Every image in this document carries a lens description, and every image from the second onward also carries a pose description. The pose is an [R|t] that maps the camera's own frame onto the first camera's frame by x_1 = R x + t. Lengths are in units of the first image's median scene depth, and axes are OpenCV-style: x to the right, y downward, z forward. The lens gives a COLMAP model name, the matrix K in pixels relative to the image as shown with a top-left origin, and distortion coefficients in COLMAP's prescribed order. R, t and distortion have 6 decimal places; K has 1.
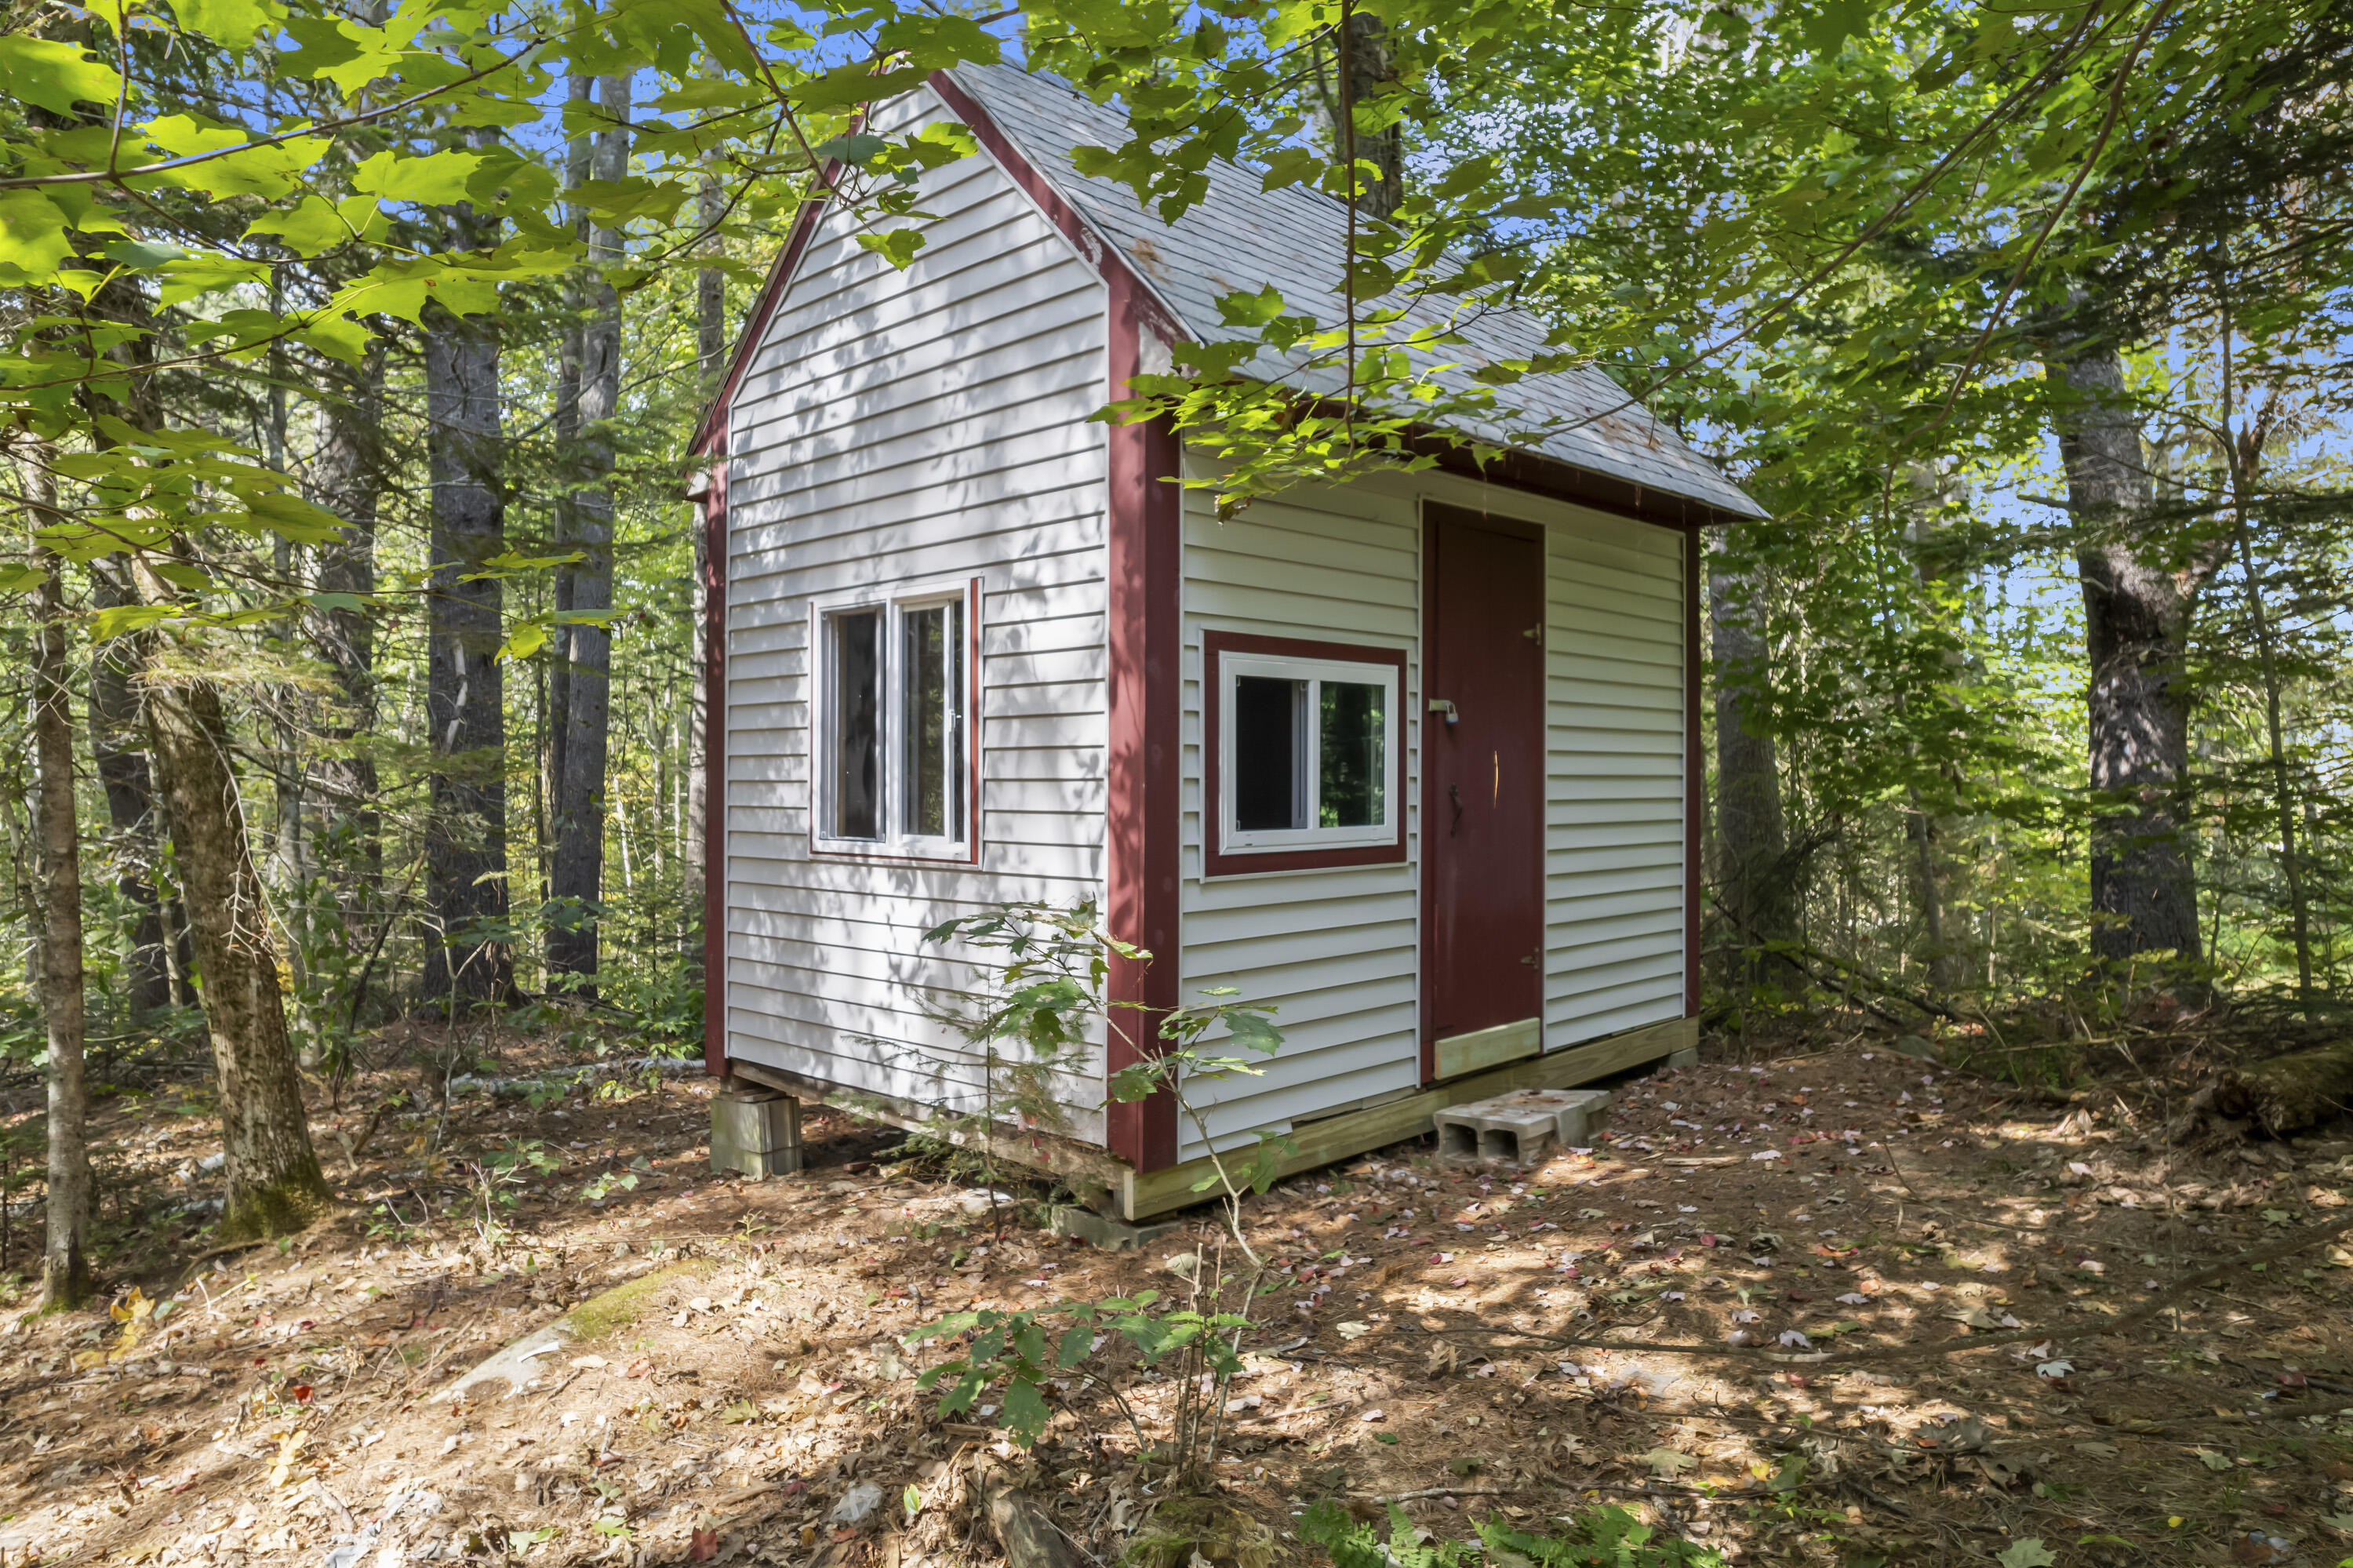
lens RADIAL K [[1498.7, 0, 1174.6], [0, 1498.7, 786.0], [0, 0, 1]] dist [-0.067422, 0.050811]
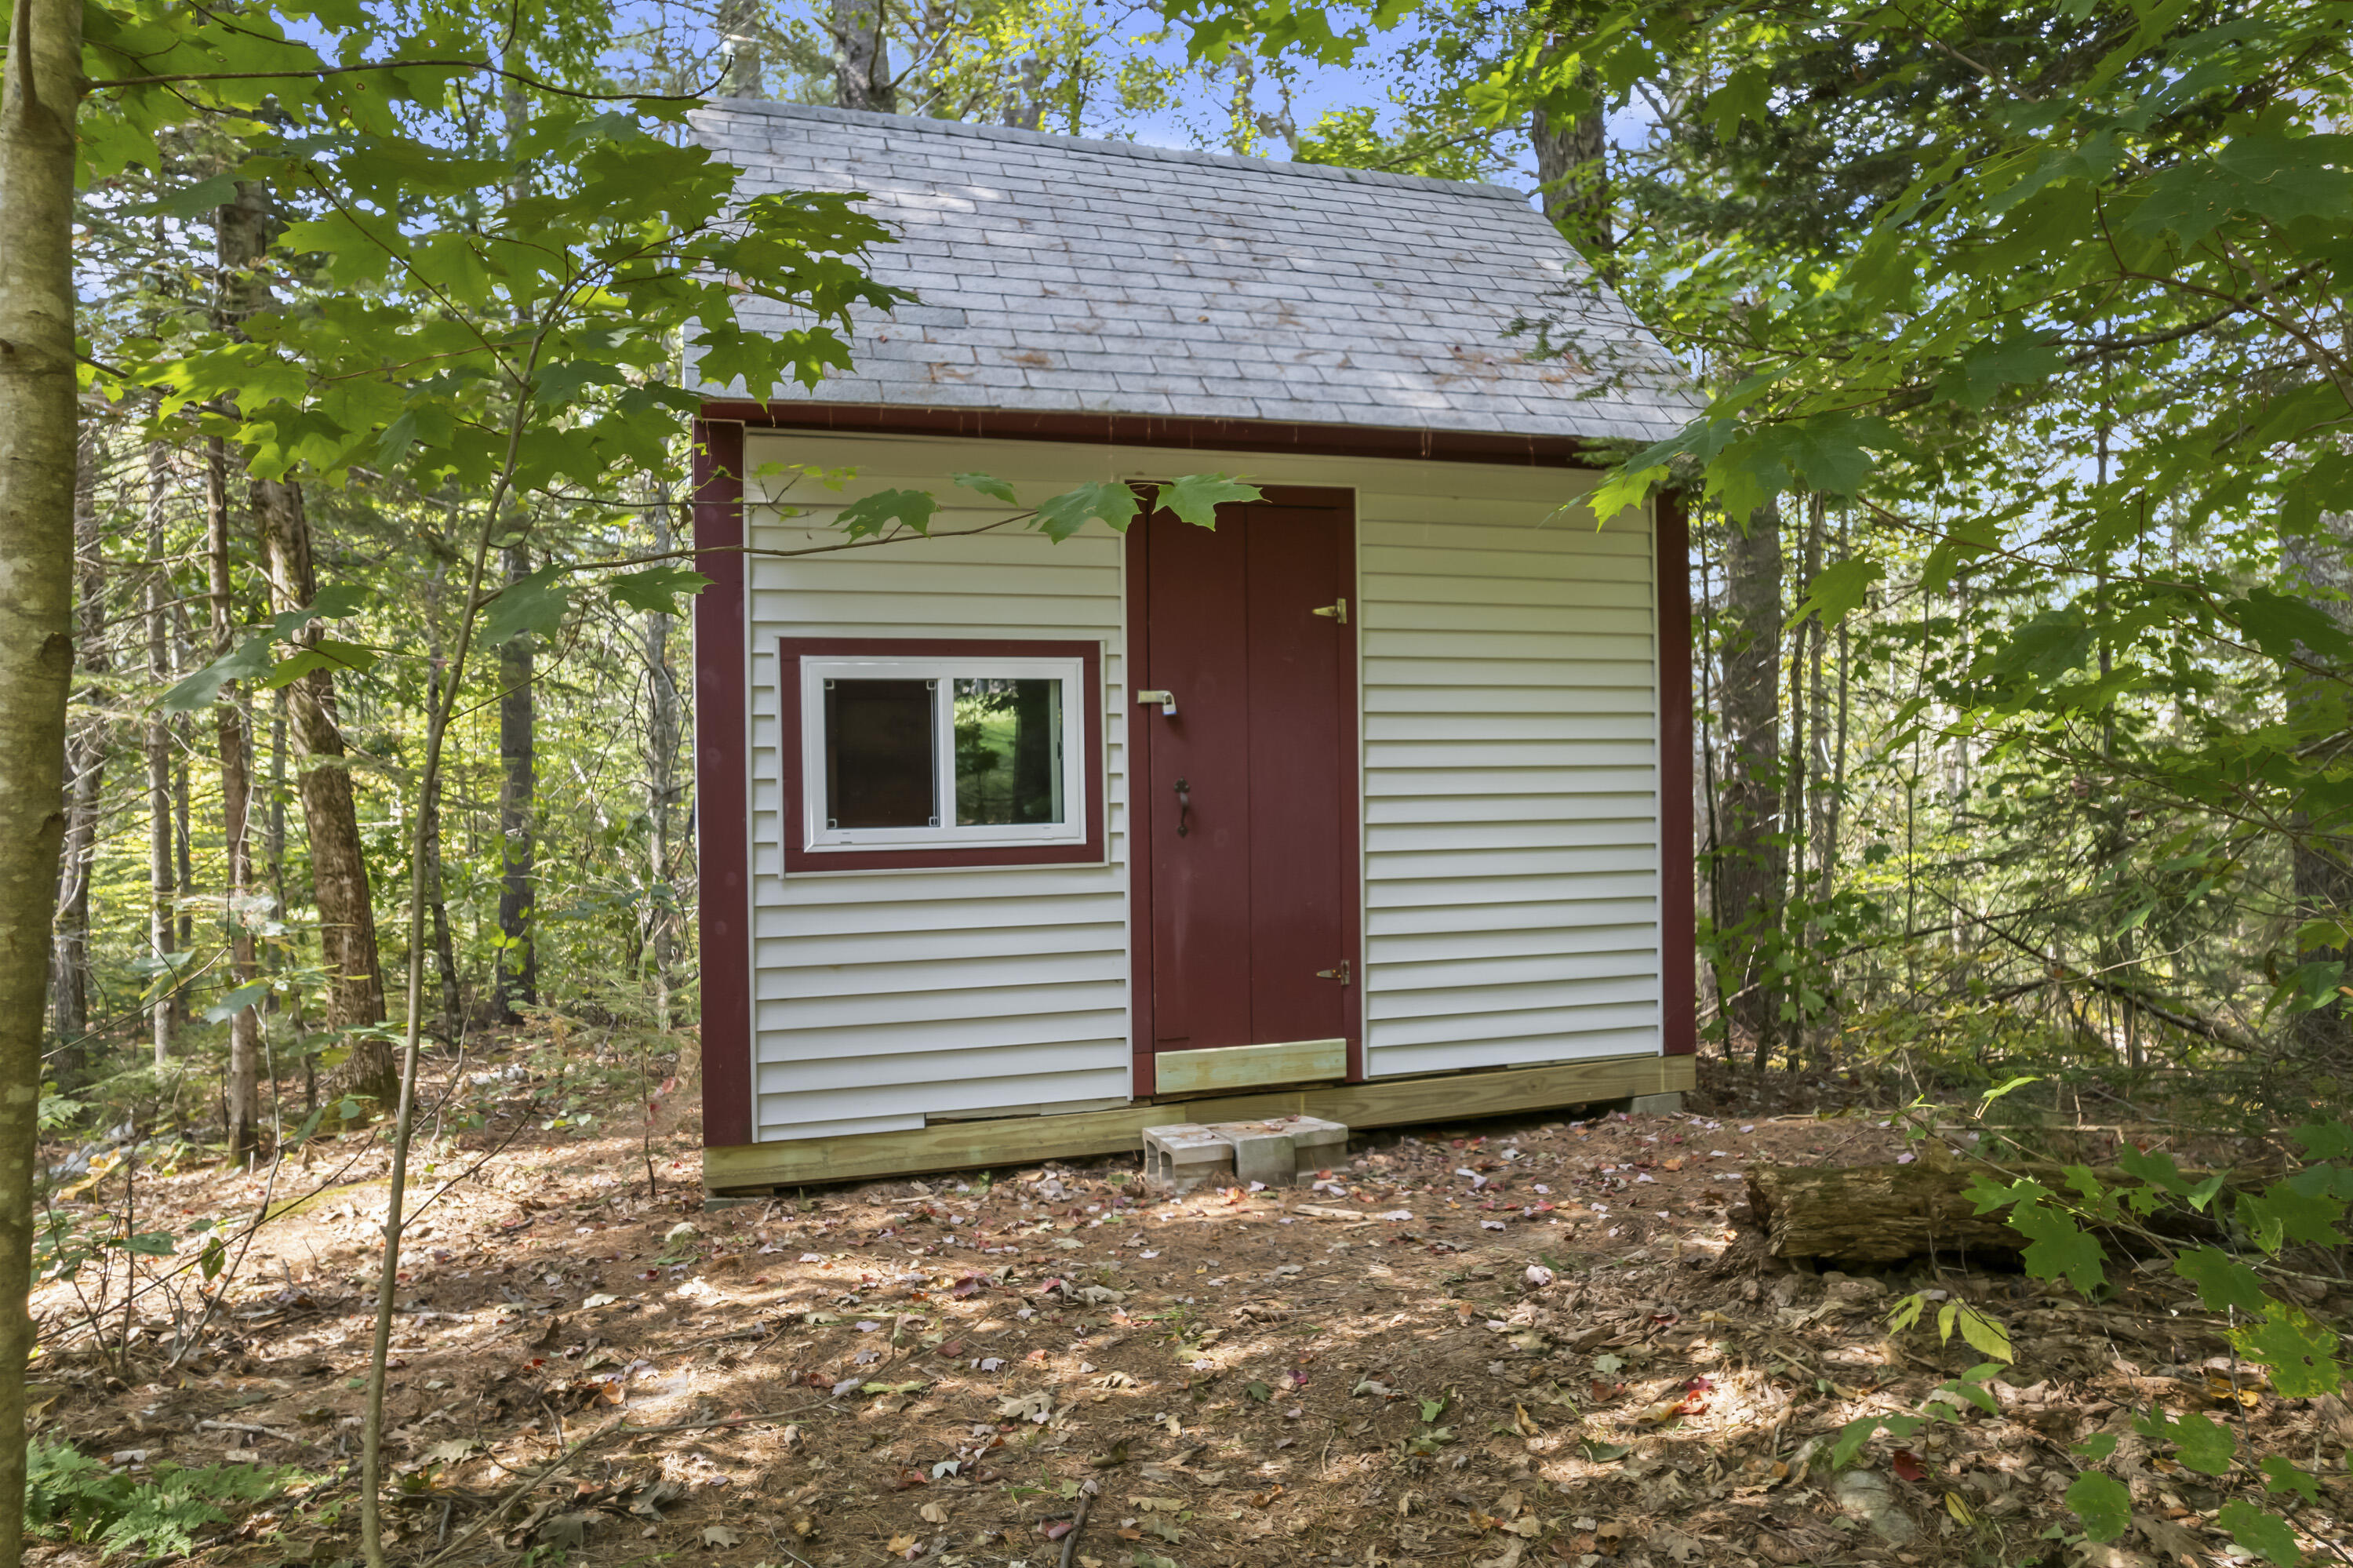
lens RADIAL K [[1498.7, 0, 1171.2], [0, 1498.7, 785.4], [0, 0, 1]] dist [-0.067422, 0.050811]
pose [[0.879833, -0.007097, -0.475230, 0.693561], [0.010047, 0.999943, 0.003668, -0.001443], [0.475177, -0.008002, 0.879854, 0.190936]]
